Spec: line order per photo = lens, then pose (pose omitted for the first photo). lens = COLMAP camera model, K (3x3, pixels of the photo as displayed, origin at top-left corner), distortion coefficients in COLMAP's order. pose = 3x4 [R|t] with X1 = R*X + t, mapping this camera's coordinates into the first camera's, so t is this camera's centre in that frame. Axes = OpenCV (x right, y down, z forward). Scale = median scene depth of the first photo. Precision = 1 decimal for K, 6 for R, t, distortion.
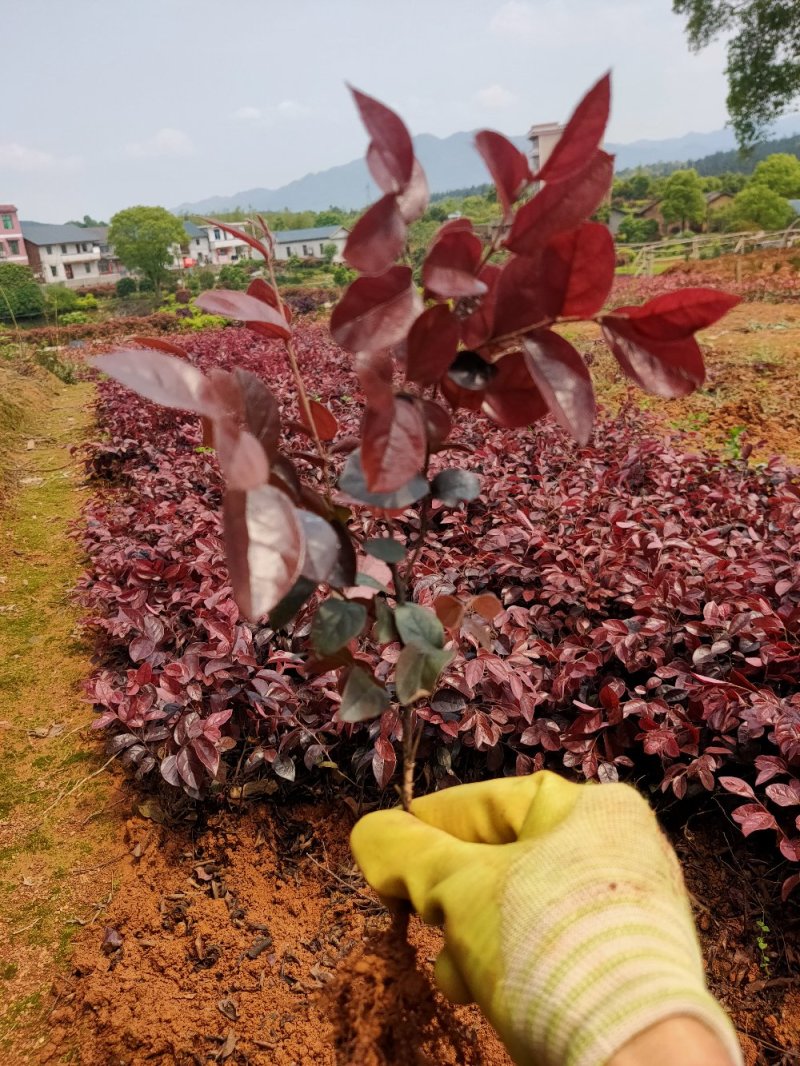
lens RADIAL K [[676.8, 0, 552.8], [0, 676.8, 531.6], [0, 0, 1]] dist [0.061631, -0.017446]
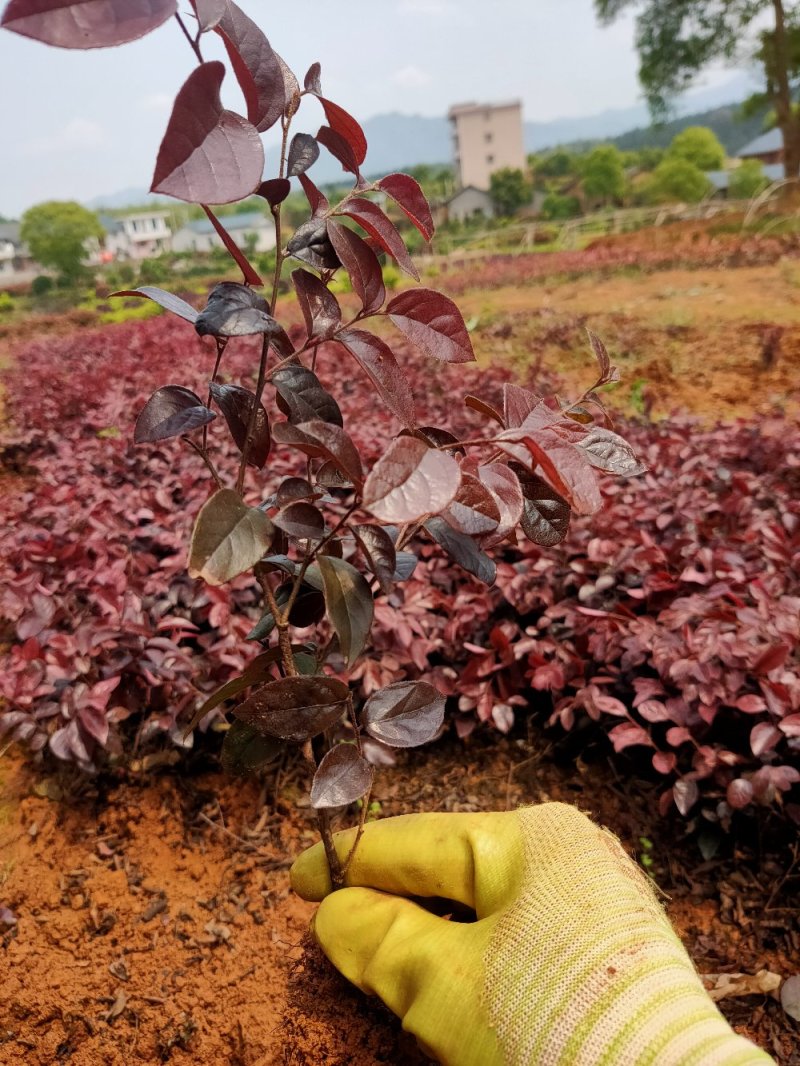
lens RADIAL K [[676.8, 0, 552.8], [0, 676.8, 531.6], [0, 0, 1]] dist [0.061631, -0.017446]
pose [[0.997799, -0.053186, 0.039609, 0.118859], [0.053080, 0.998583, 0.003714, 0.077345], [-0.039750, -0.001603, 0.999208, -0.012483]]
